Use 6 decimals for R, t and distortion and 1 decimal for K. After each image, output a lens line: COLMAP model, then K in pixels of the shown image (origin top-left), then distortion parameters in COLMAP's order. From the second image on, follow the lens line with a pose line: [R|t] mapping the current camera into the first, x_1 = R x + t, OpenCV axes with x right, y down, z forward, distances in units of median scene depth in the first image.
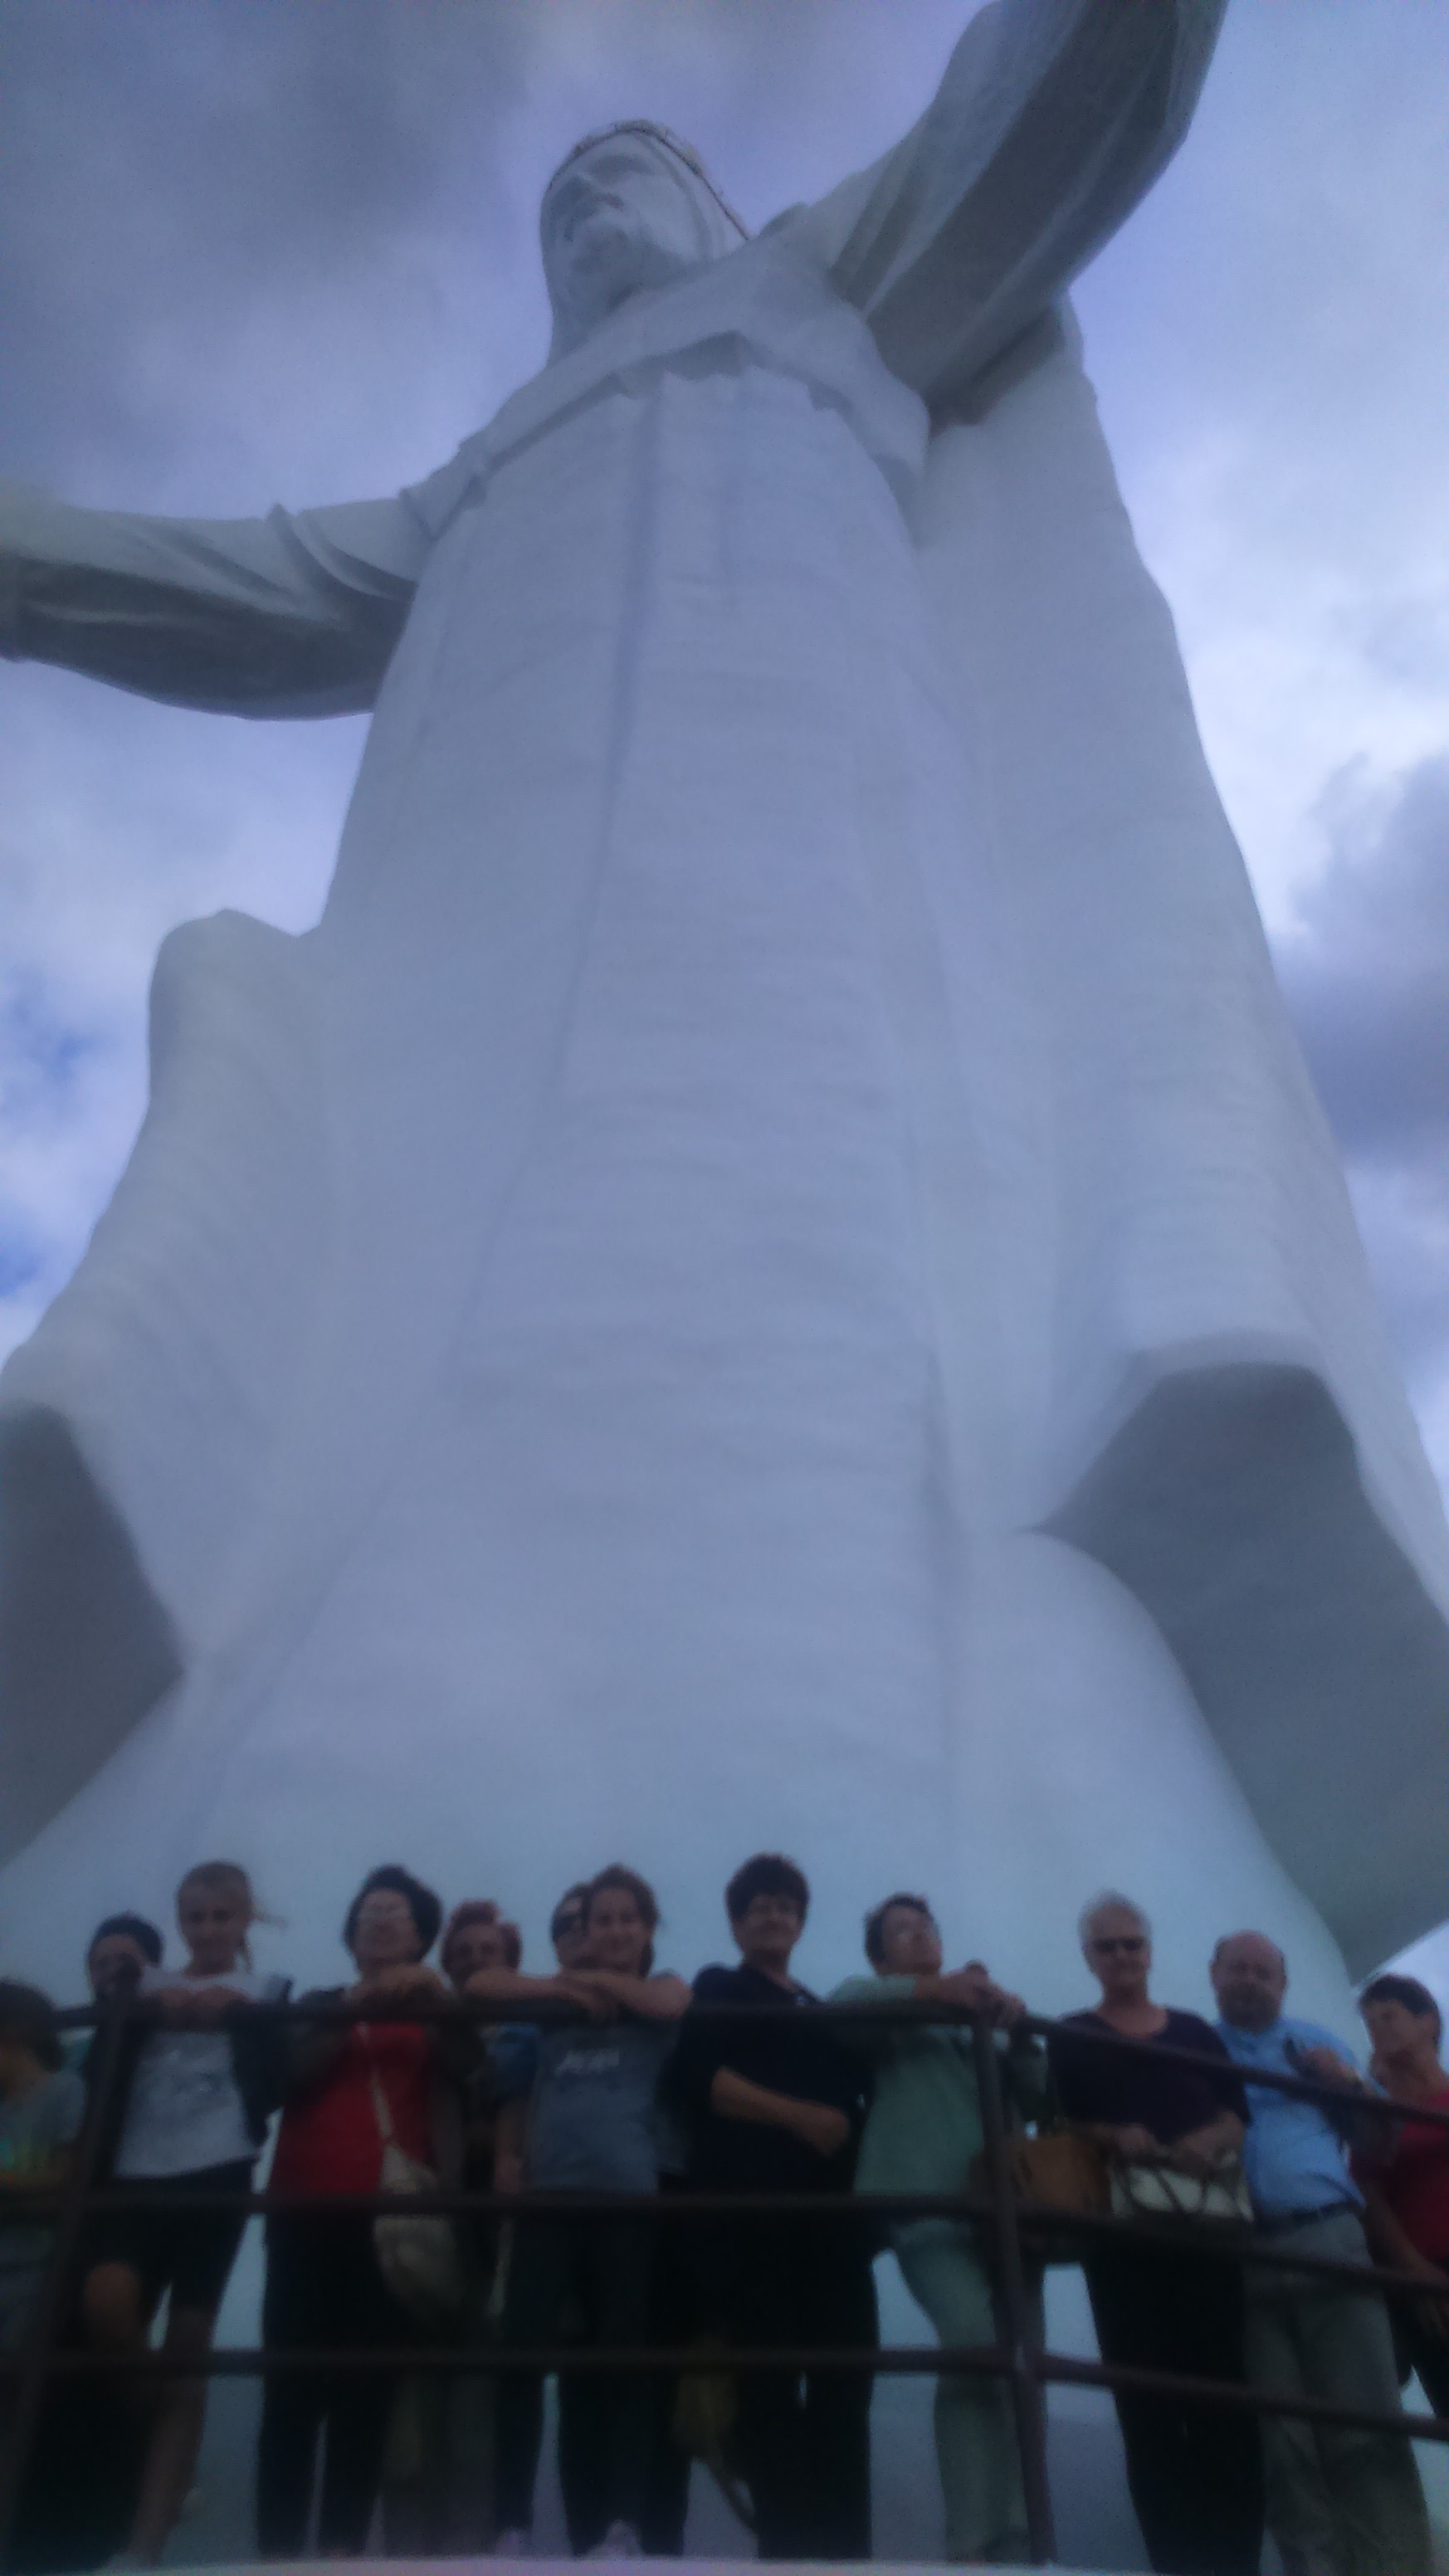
lens RADIAL K [[2003.3, 0, 731.9], [0, 2003.3, 1274.7], [0, 0, 1]] dist [0.009315, 0.002344]
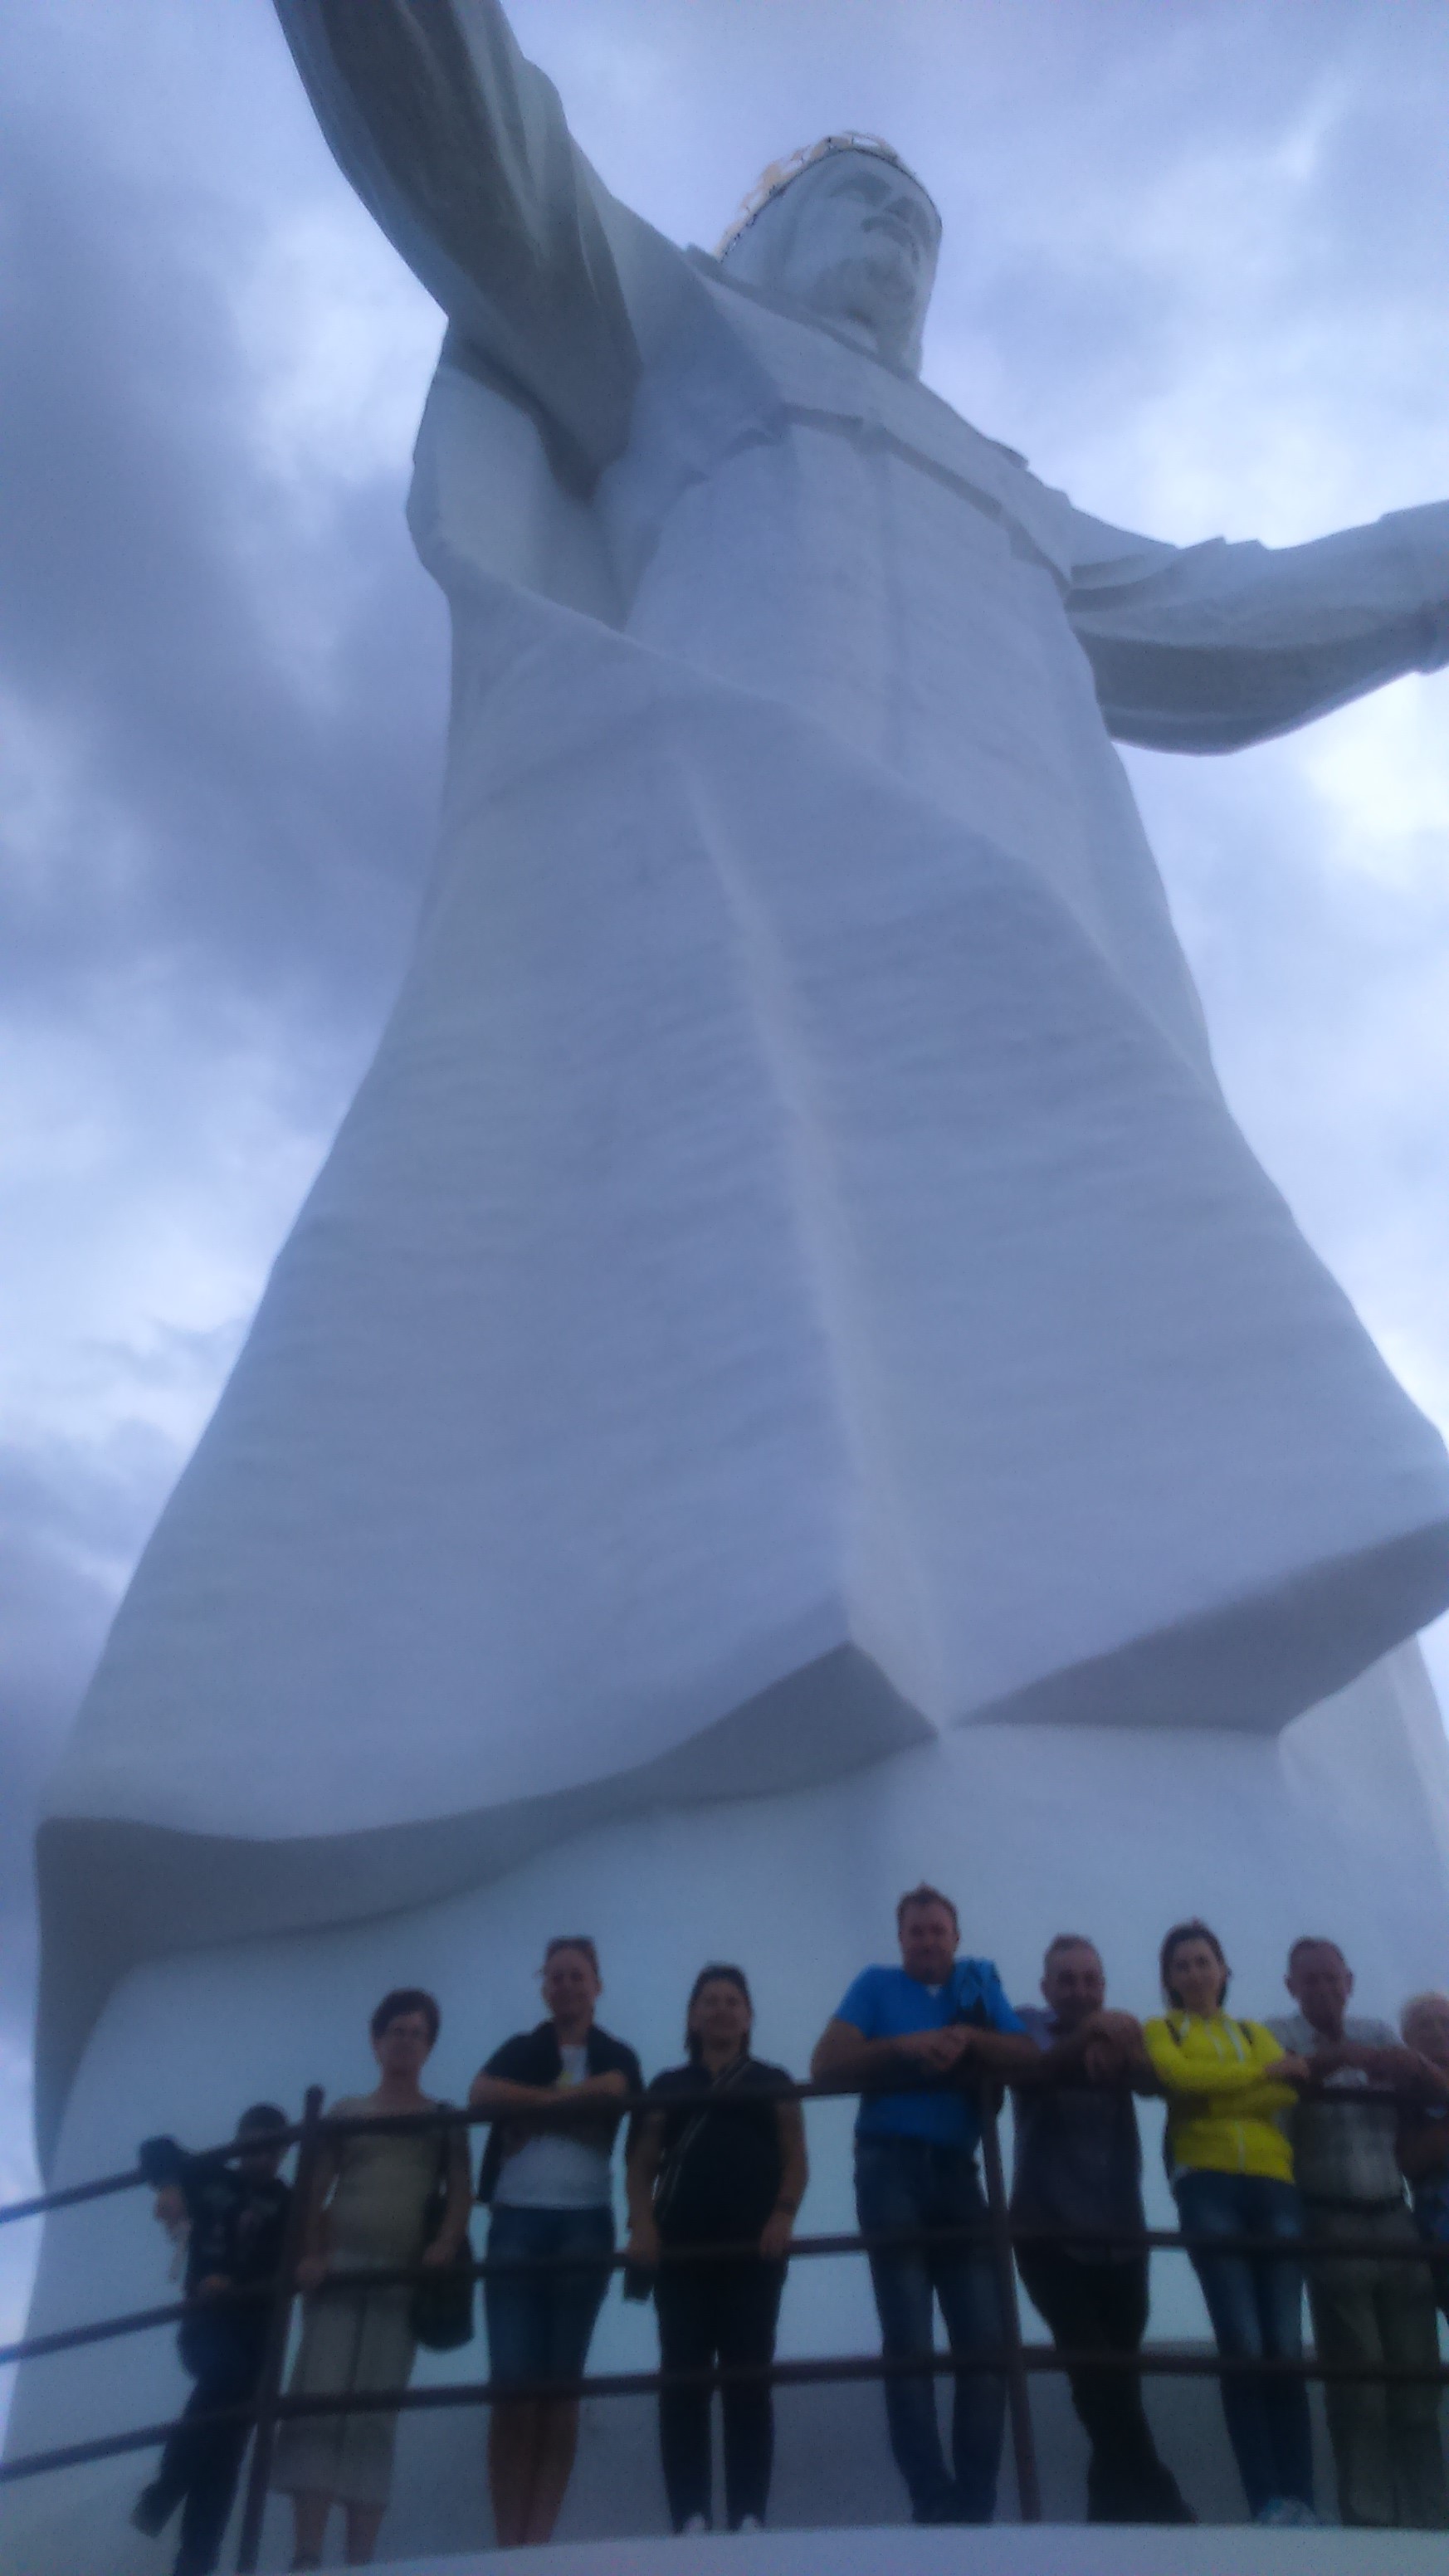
lens RADIAL K [[2003.9, 0, 724.5], [0, 2003.9, 1288.0], [0, 0, 1]] dist [-0.001613, -0.008594]
pose [[0.446631, 0.664362, 0.599286, -1.130053], [-0.686342, 0.684098, -0.246872, 0.467141], [-0.573983, -0.301054, 0.761518, 0.339672]]
